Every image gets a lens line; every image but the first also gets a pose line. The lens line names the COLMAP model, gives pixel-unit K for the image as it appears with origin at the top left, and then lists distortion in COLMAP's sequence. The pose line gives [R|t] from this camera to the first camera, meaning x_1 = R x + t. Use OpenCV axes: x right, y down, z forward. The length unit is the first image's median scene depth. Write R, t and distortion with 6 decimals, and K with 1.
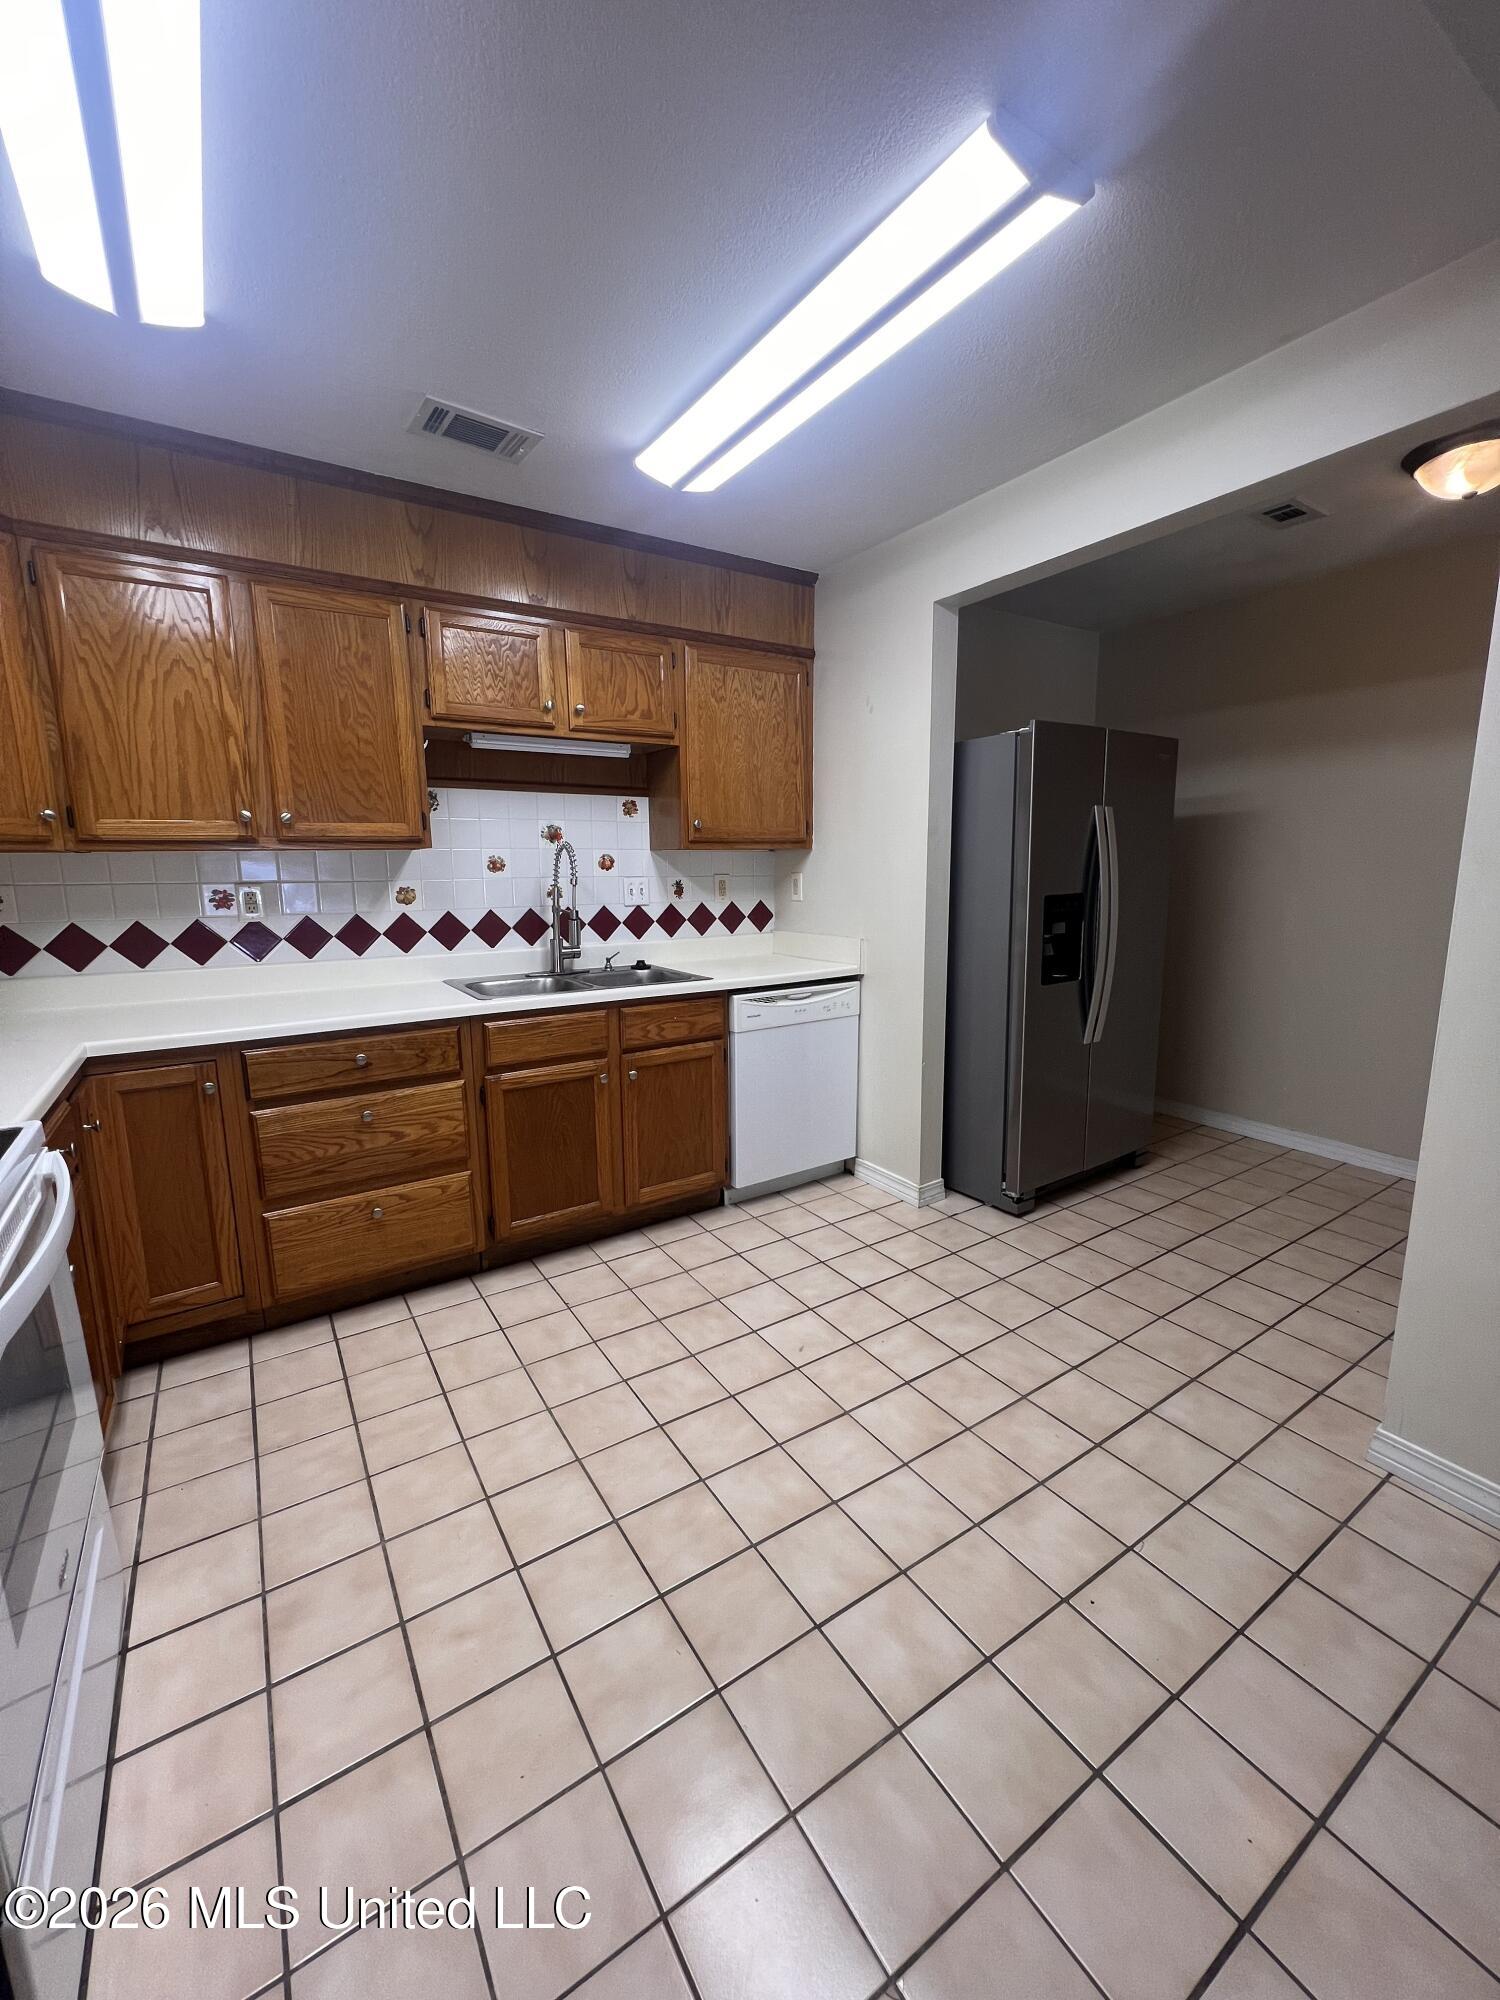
lens RADIAL K [[799.9, 0, 748.4], [0, 799.9, 996.6], [0, 0, 1]] dist [-0.000599, 0.000919]
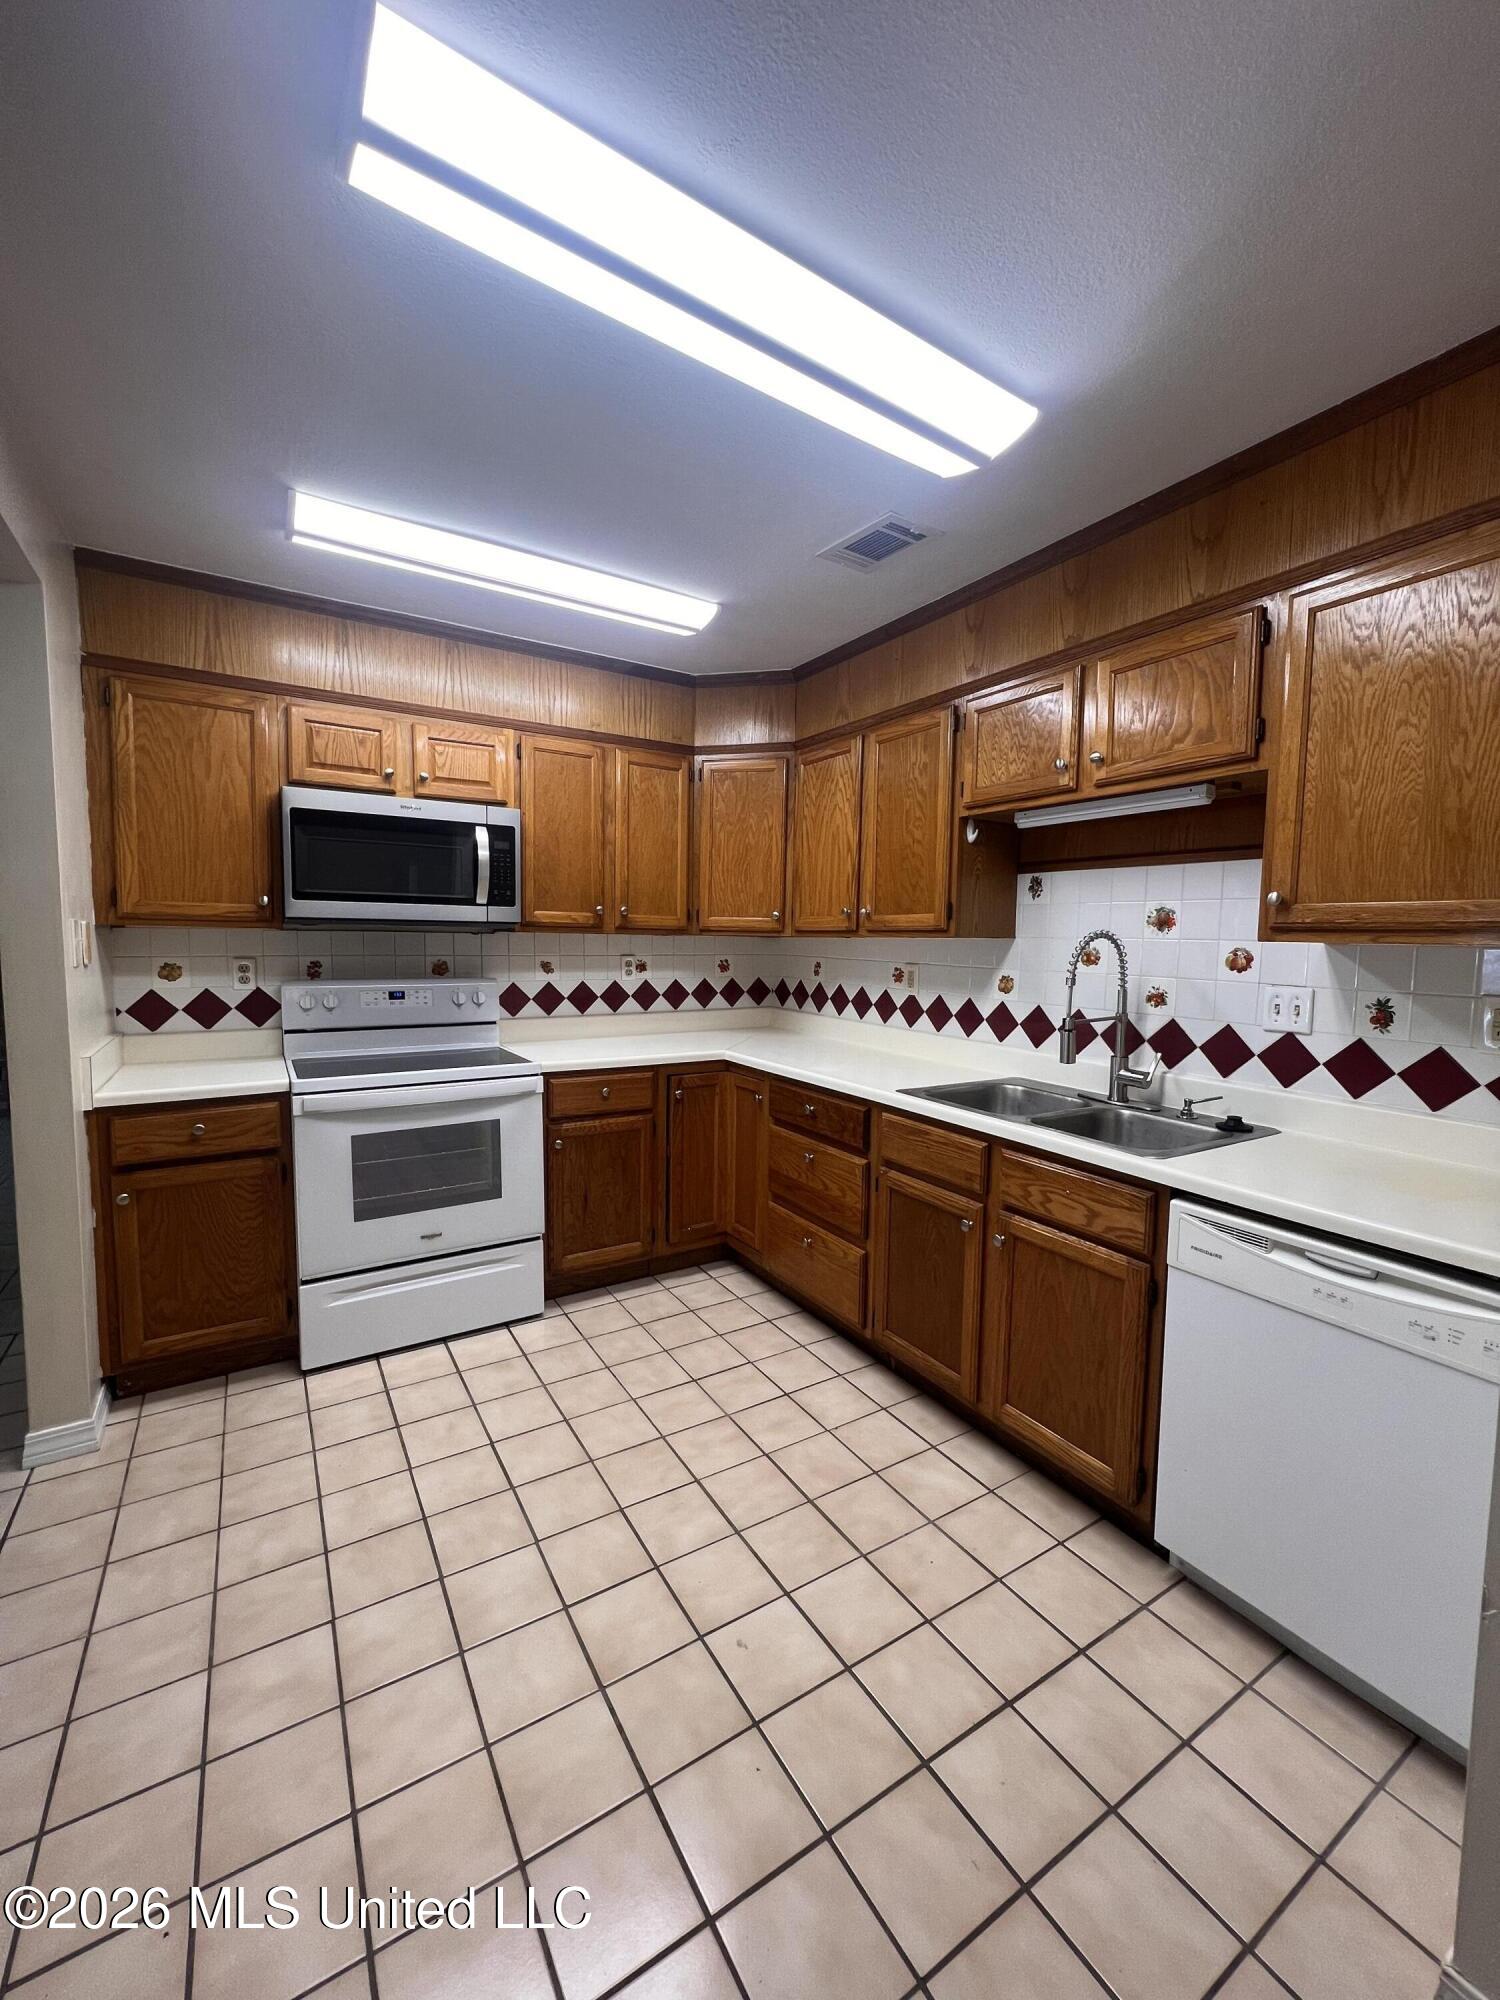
lens RADIAL K [[799.9, 0, 749.8], [0, 799.9, 998.8], [0, 0, 1]] dist [-0.000599, 0.000919]
pose [[-0.019032, 0.087549, -0.995978, 0.579292], [-0.181424, 0.979319, 0.089552, -0.146183], [0.983221, 0.182399, -0.002755, 0.730048]]
